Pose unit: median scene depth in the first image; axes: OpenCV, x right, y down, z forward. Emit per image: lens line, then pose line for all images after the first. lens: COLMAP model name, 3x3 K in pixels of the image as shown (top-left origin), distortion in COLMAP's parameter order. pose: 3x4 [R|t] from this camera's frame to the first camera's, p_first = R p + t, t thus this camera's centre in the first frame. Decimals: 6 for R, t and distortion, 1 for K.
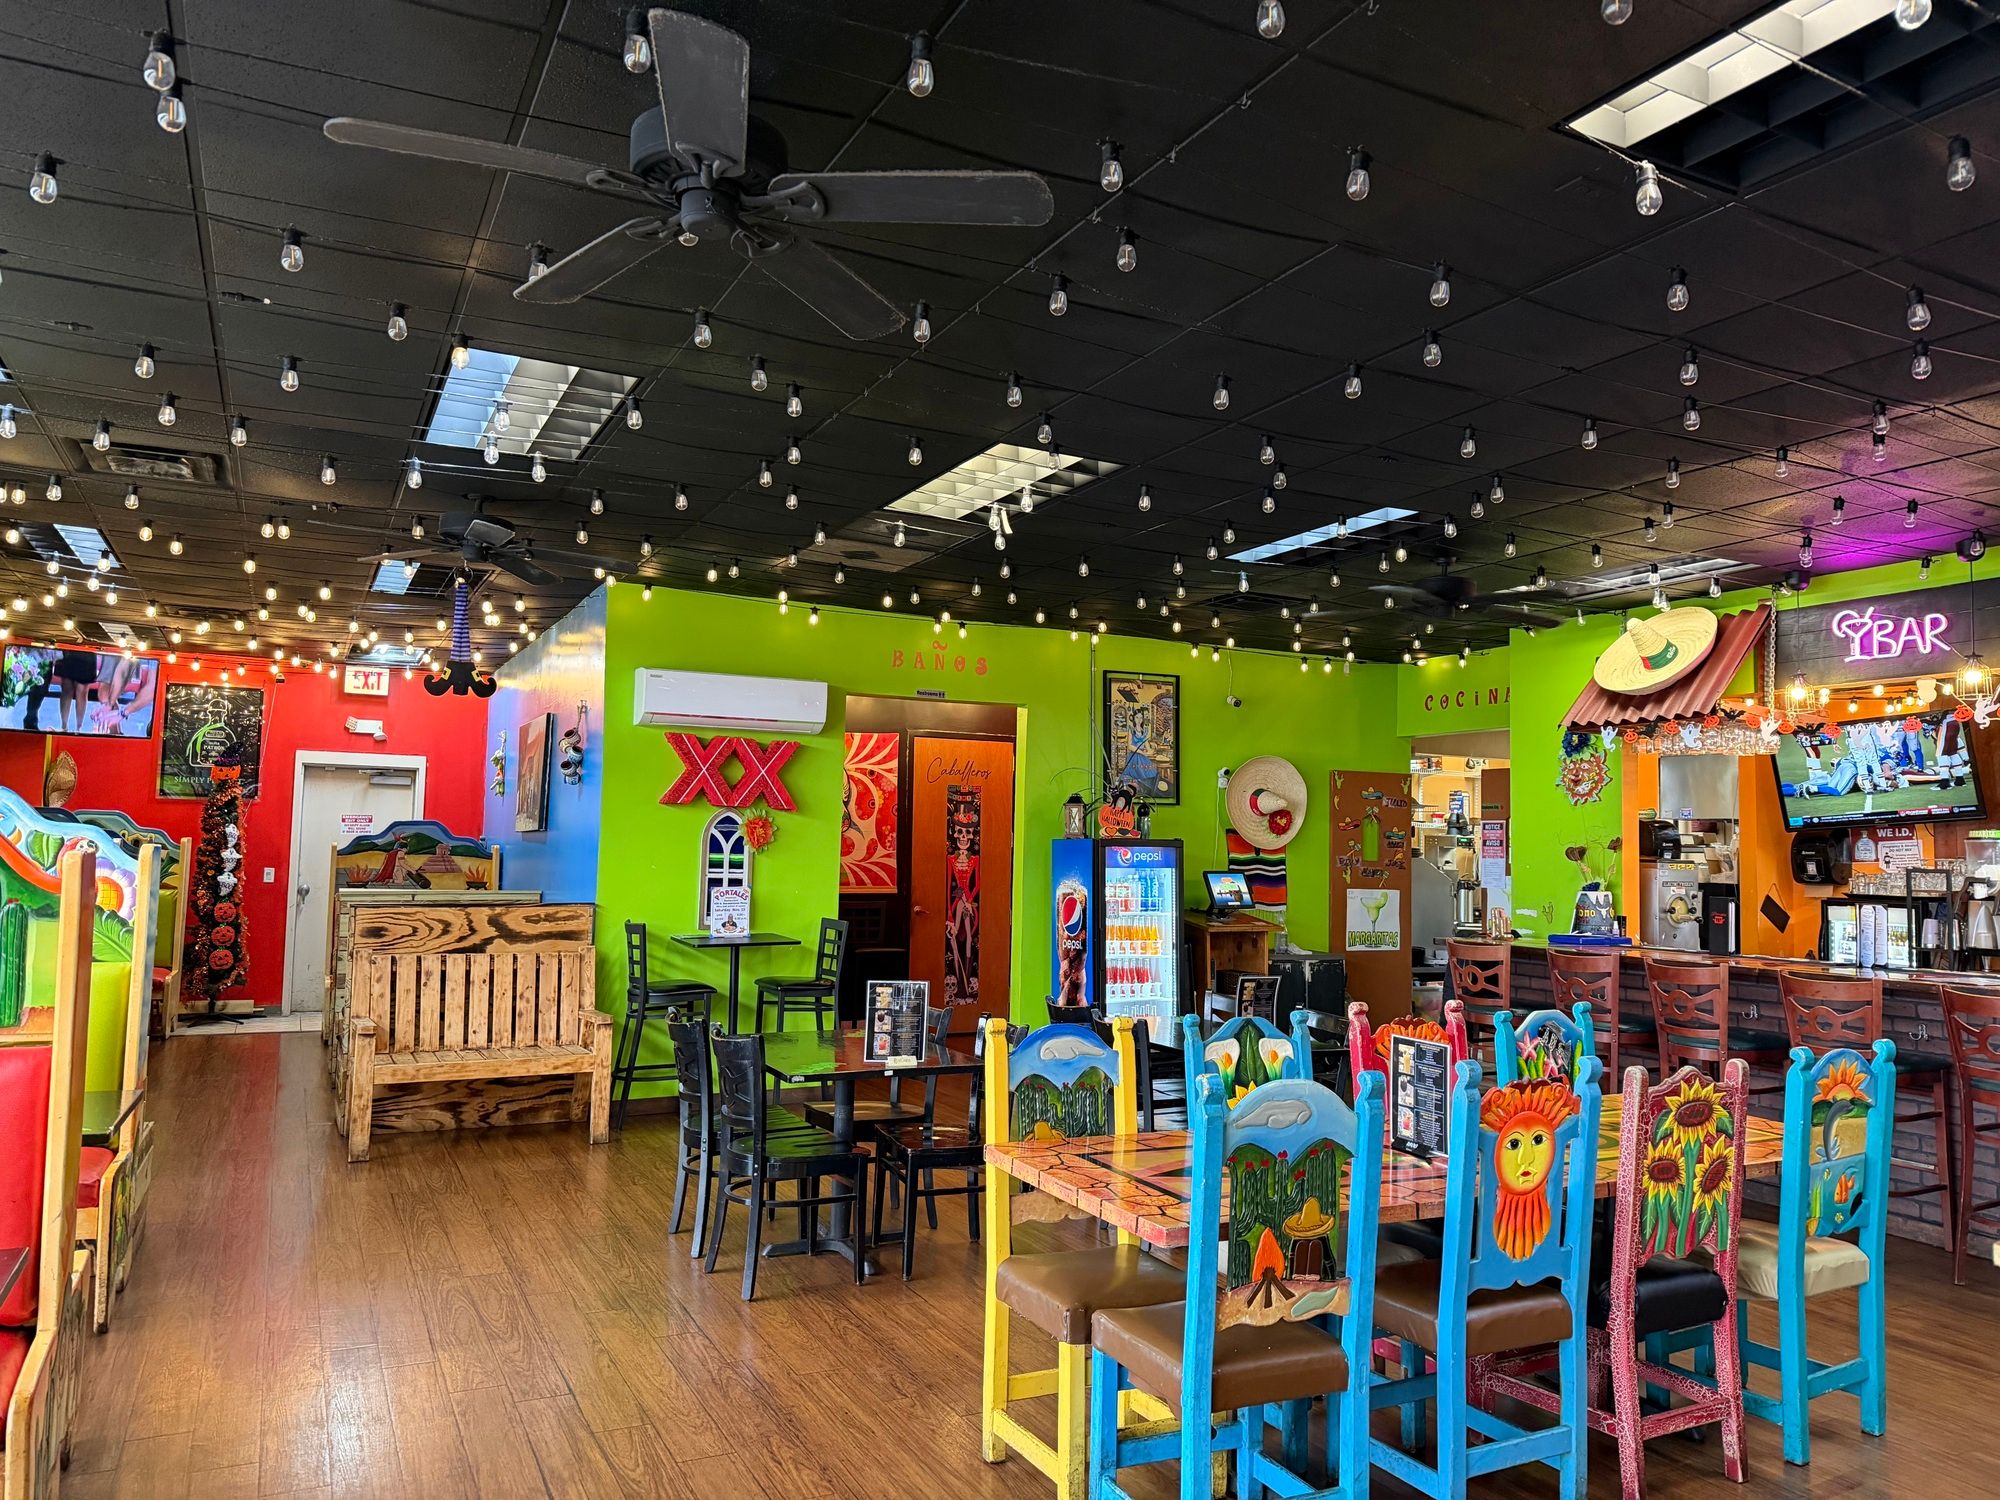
lens RADIAL K [[1425.5, 0, 998.7], [0, 1425.5, 752.7], [0, 0, 1]] dist [0.039935, -0.041281]
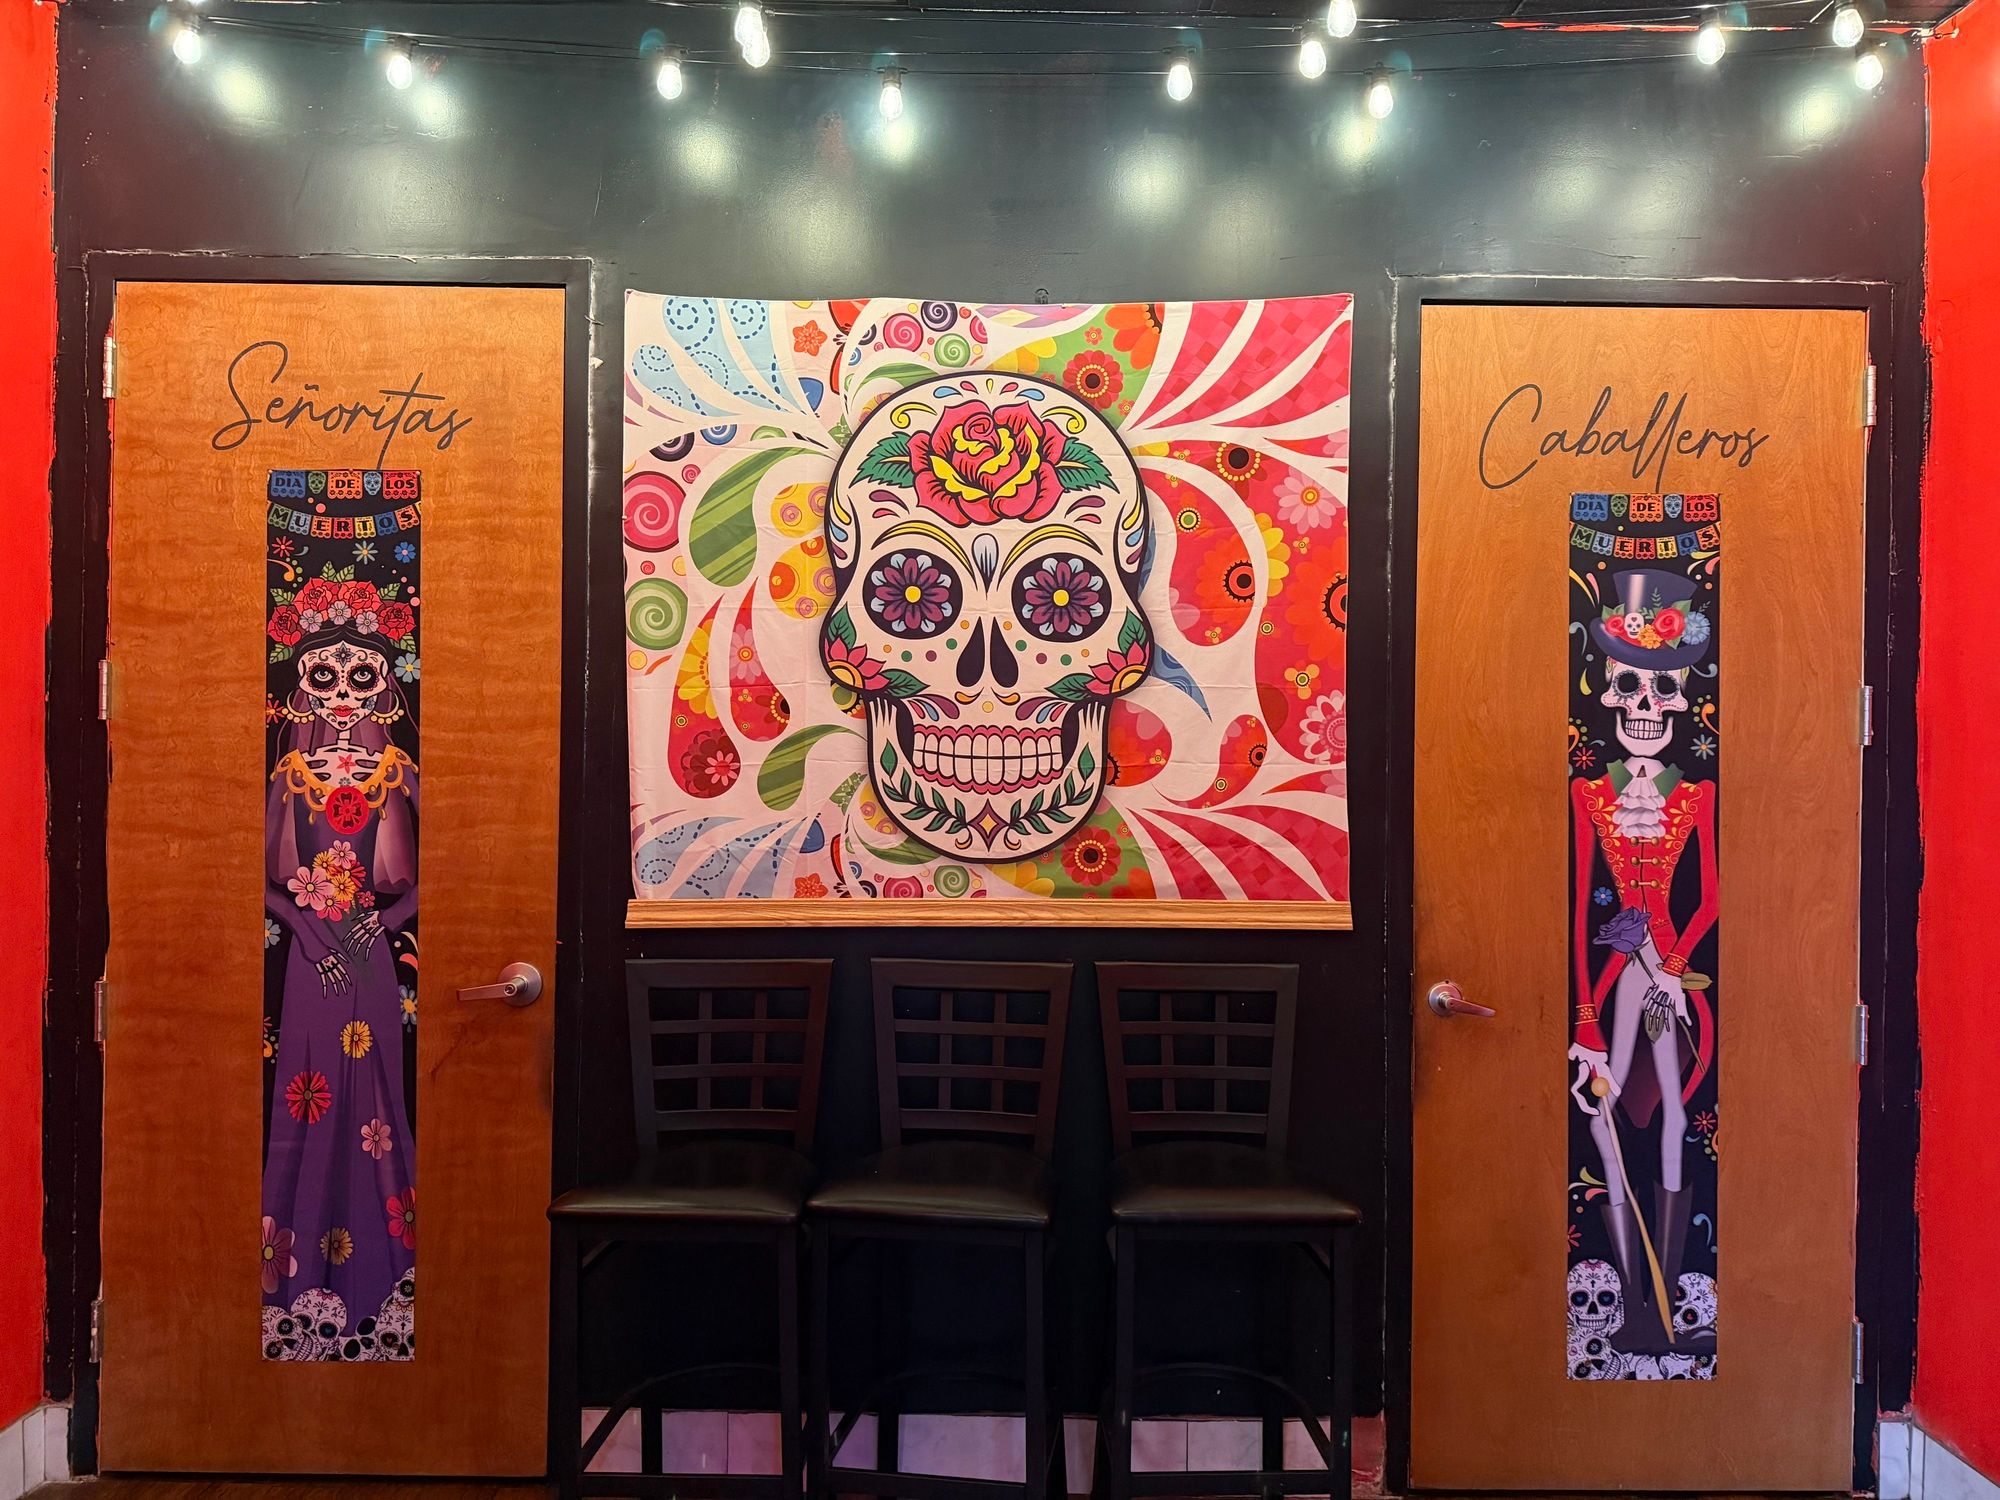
lens RADIAL K [[1425.5, 0, 999.6], [0, 1425.5, 751.5], [0, 0, 1]] dist [0.039935, -0.041281]
pose [[0.890057, -0.007094, -0.455795, -0.011066], [0.036982, 0.997707, 0.056688, 0.049983], [0.454348, -0.067312, 0.888278, 0.745267]]
